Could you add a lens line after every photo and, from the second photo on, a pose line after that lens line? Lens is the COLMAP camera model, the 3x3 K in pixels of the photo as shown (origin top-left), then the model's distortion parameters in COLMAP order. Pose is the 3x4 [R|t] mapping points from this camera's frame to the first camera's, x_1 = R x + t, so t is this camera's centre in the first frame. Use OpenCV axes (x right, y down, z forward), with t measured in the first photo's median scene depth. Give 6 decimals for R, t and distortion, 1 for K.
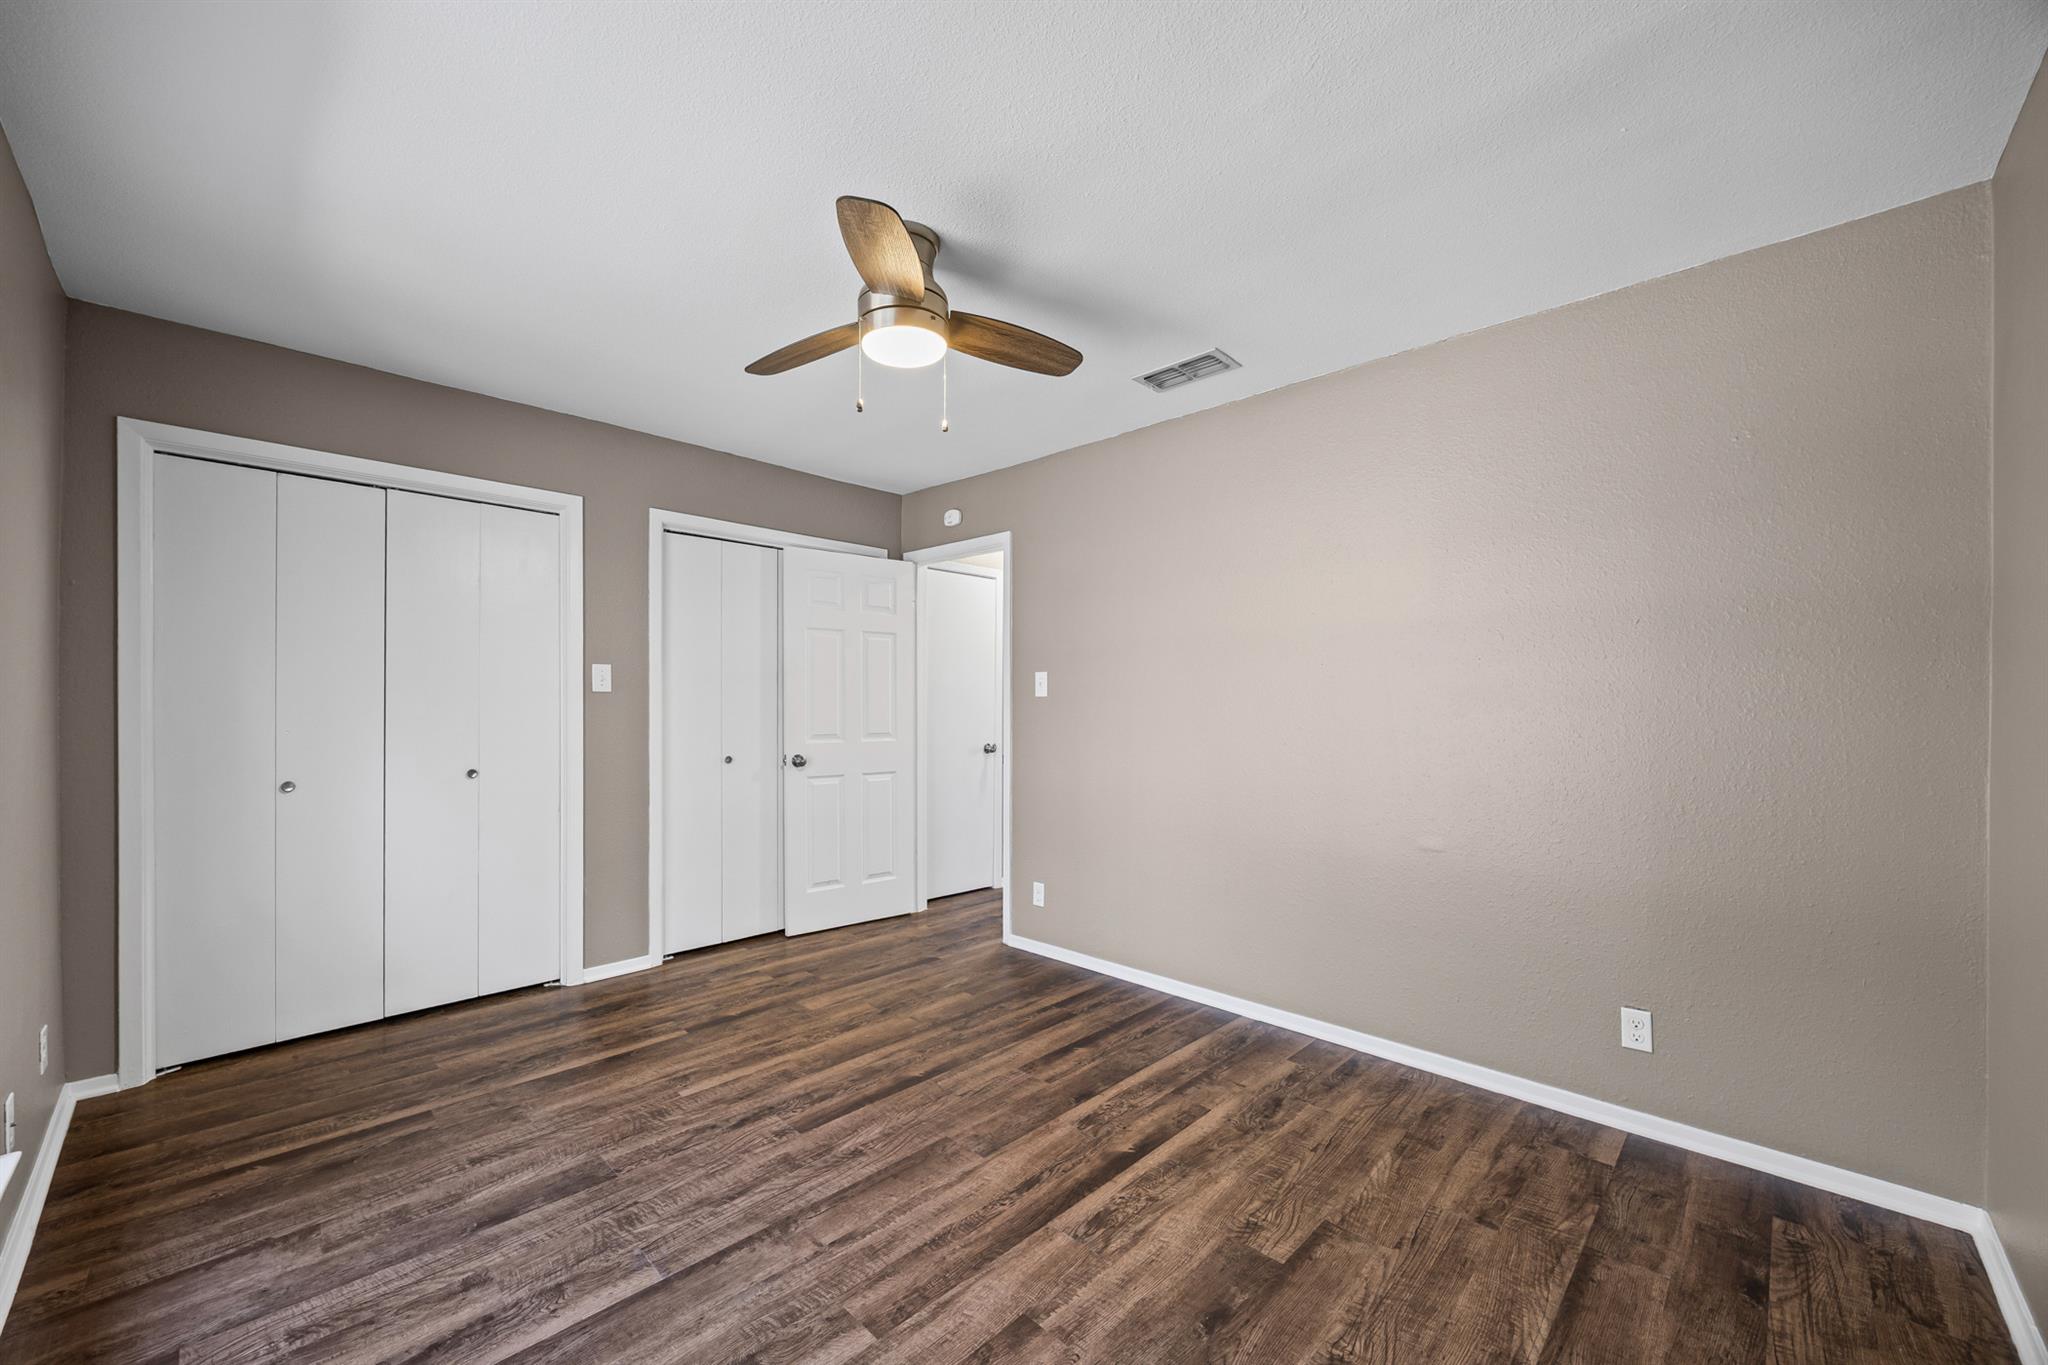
lens RADIAL K [[815.7, 0, 1023.2], [0, 815.7, 692.1], [0, 0, 1]] dist [0.008977, 0.000024]
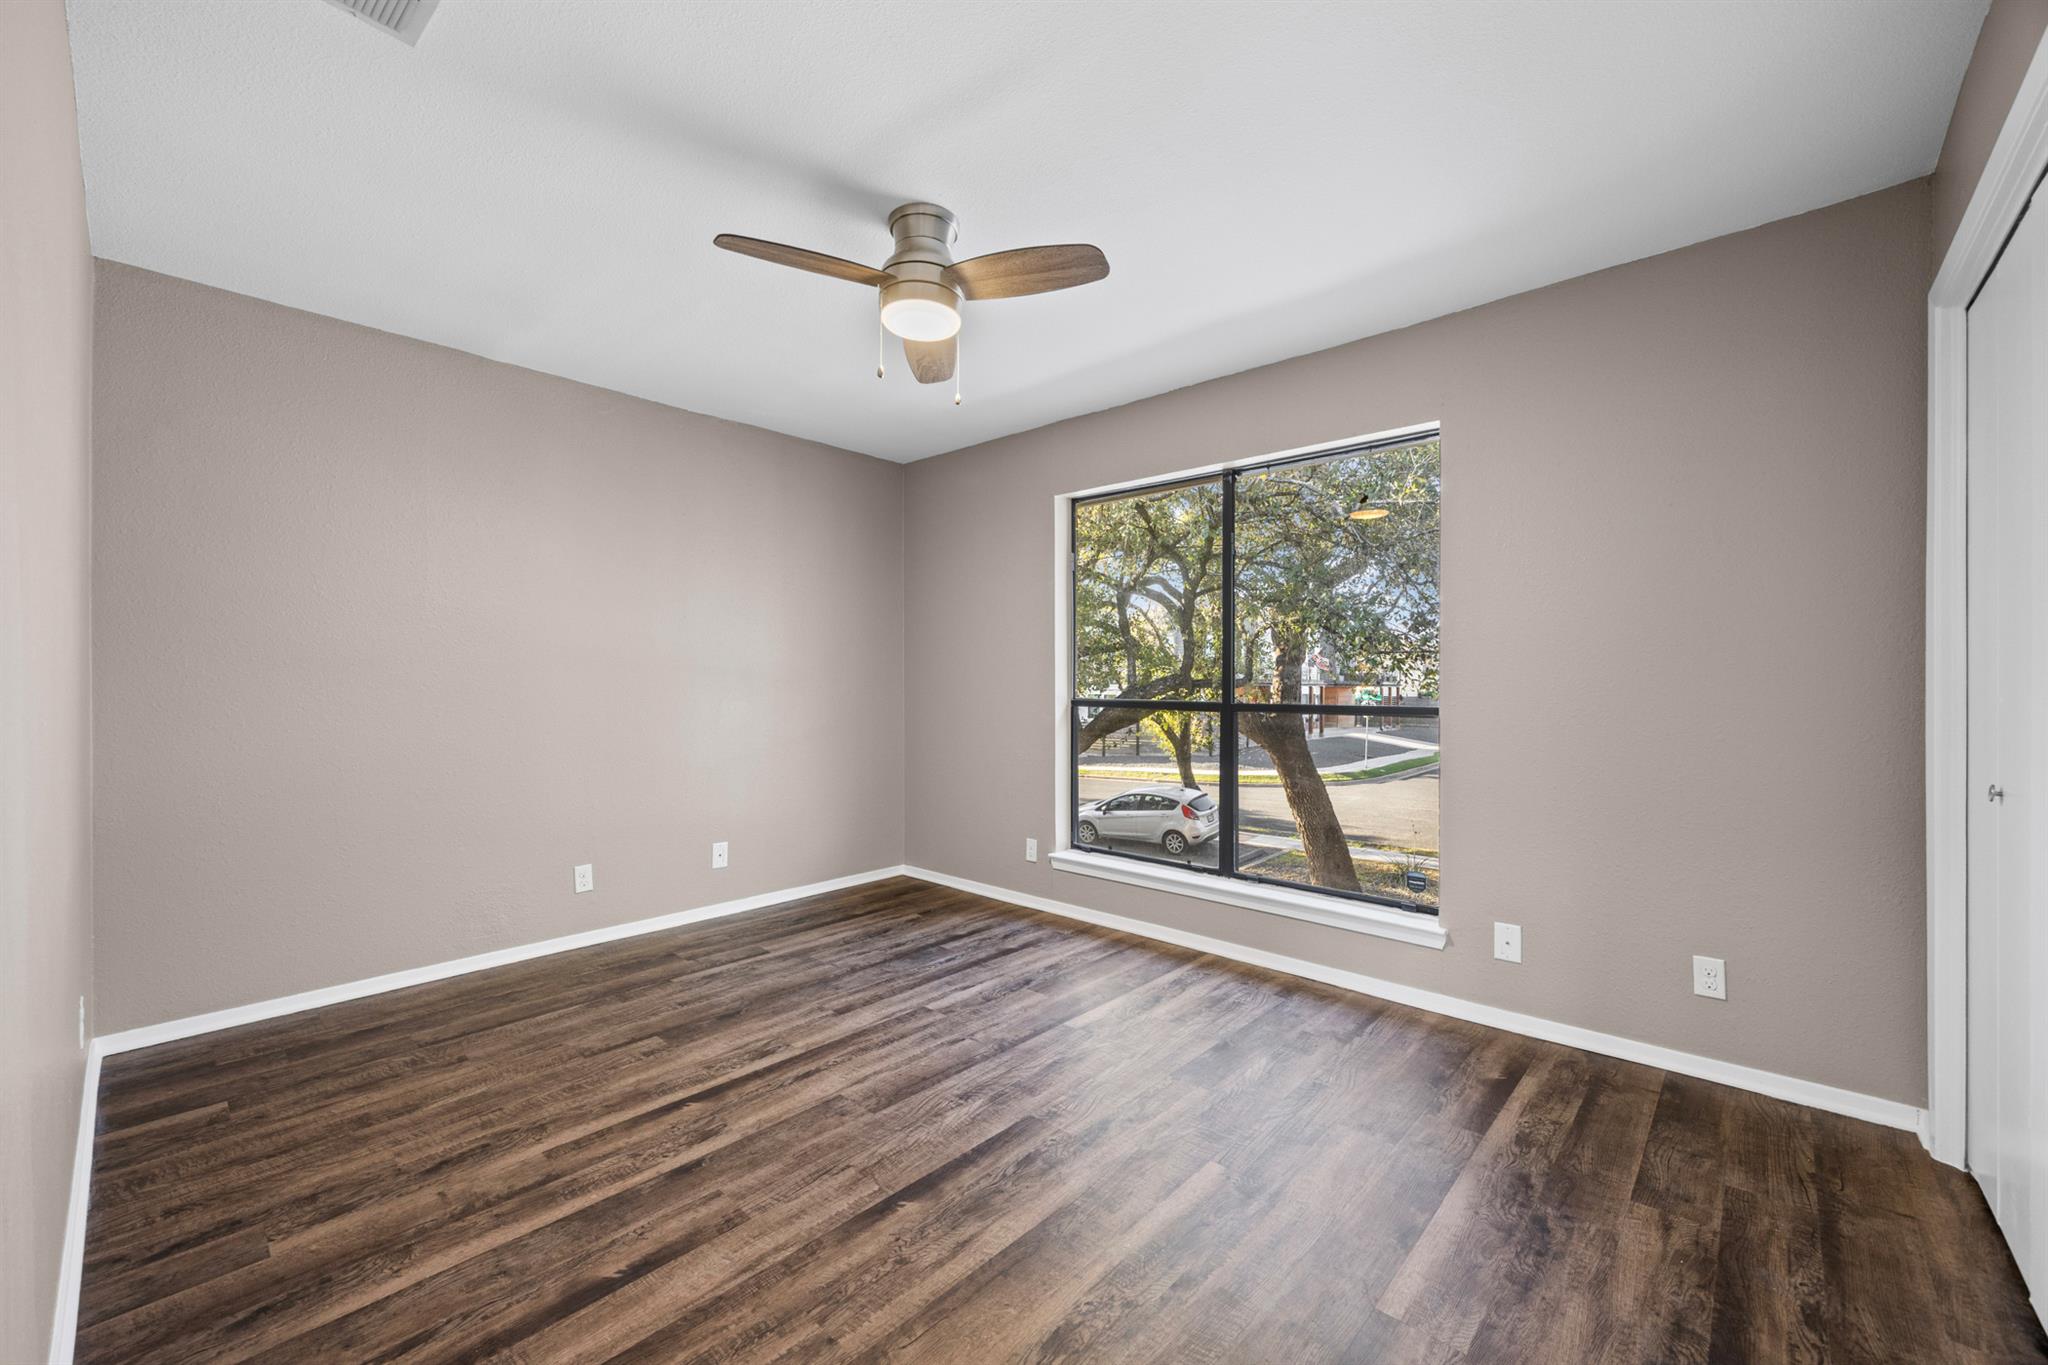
lens RADIAL K [[815.7, 0, 1023.2], [0, 815.7, 692.1], [0, 0, 1]] dist [0.008977, 0.000024]
pose [[-0.999600, -0.002288, -0.028176, -0.249805], [-0.002206, 0.999993, -0.002957, 0.062435], [0.028183, -0.002894, -0.999599, 2.047275]]
